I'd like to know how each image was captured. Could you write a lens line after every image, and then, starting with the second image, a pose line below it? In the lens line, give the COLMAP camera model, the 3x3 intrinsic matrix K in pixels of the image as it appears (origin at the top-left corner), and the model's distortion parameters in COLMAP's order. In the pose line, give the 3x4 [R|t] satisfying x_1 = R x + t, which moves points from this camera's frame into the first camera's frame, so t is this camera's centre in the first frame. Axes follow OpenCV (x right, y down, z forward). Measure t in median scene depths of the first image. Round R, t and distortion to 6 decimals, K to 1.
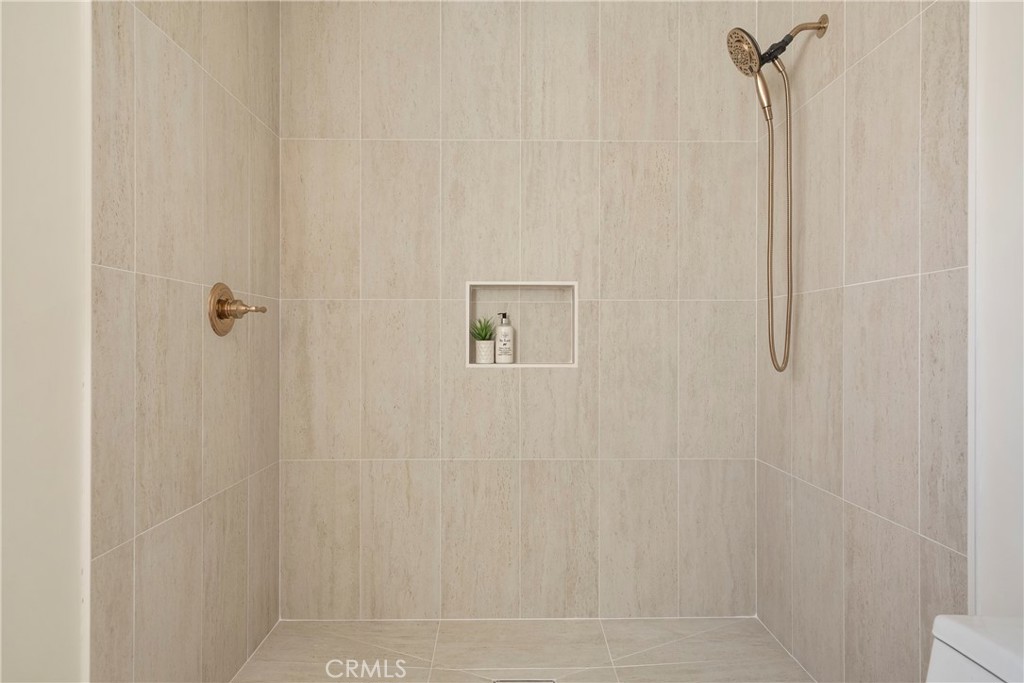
lens RADIAL K [[580.0, 0, 518.1], [0, 580.0, 340.9], [0, 0, 1]] dist [0.007730, 0.001532]
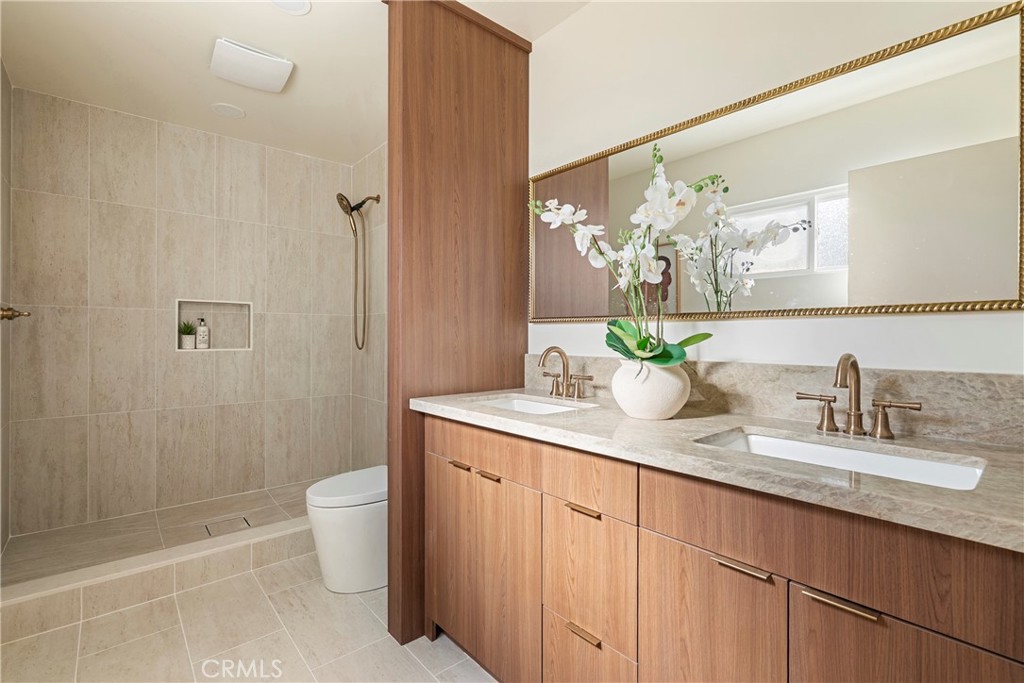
lens RADIAL K [[470.0, 0, 513.1], [0, 470.0, 336.8], [0, 0, 1]] dist [-0.004809, 0.002138]
pose [[0.768319, 0.001614, 0.640065, -0.204314], [-0.002945, 0.999995, 0.001015, 0.000334], [-0.640060, -0.002665, 0.768320, -0.616770]]
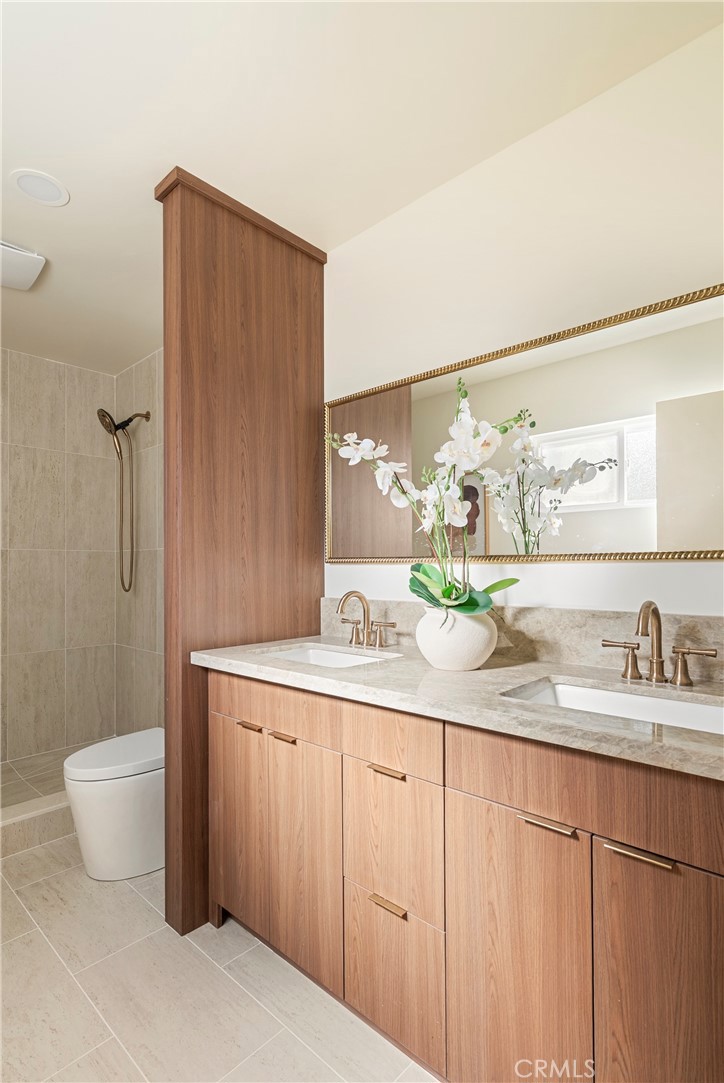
lens RADIAL K [[537.0, 0, 367.1], [0, 537.0, 564.2], [0, 0, 1]] dist [0.000350, 0.002699]
pose [[0.689613, 0.003144, 0.724171, -0.227553], [0.003730, 0.999962, -0.007893, -0.016827], [-0.724169, 0.008144, 0.689575, -0.636390]]
